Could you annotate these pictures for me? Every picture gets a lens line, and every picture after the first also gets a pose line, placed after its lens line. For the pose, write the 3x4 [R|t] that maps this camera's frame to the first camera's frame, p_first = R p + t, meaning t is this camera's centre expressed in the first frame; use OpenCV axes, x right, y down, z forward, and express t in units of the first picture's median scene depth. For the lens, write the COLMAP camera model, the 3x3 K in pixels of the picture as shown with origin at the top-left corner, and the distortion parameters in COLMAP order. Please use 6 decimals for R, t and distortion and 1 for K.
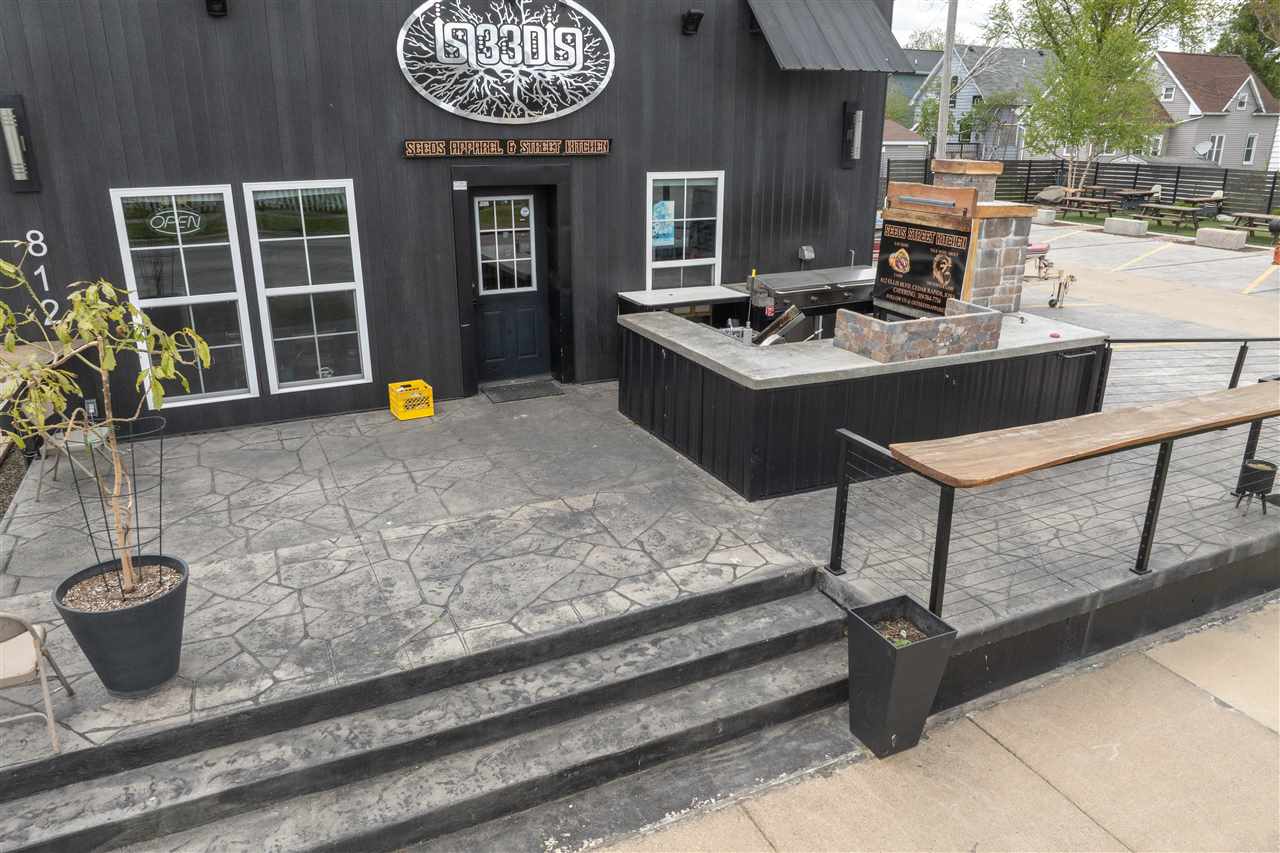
lens RADIAL K [[905.6, 0, 642.6], [0, 905.6, 441.3], [0, 0, 1]] dist [-0.036395, -0.000357]
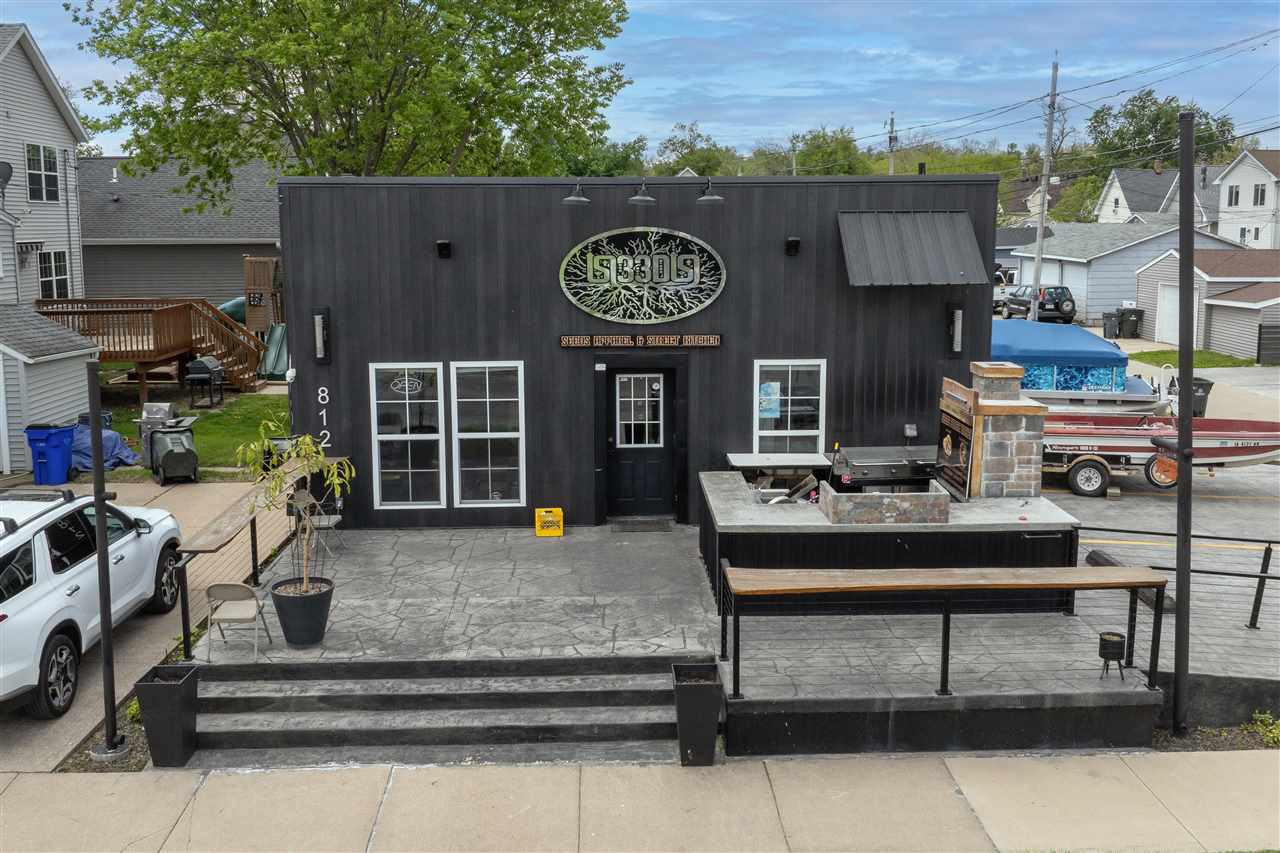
lens RADIAL K [[1183.7, 0, 617.9], [0, 1183.7, 384.6], [0, 0, 1]] dist [-0.021362, -0.006413]
pose [[0.912857, 0.051378, -0.405034, 0.560084], [-0.130086, 0.976949, -0.169260, 0.039796], [0.387001, 0.207199, 0.898498, -0.597246]]
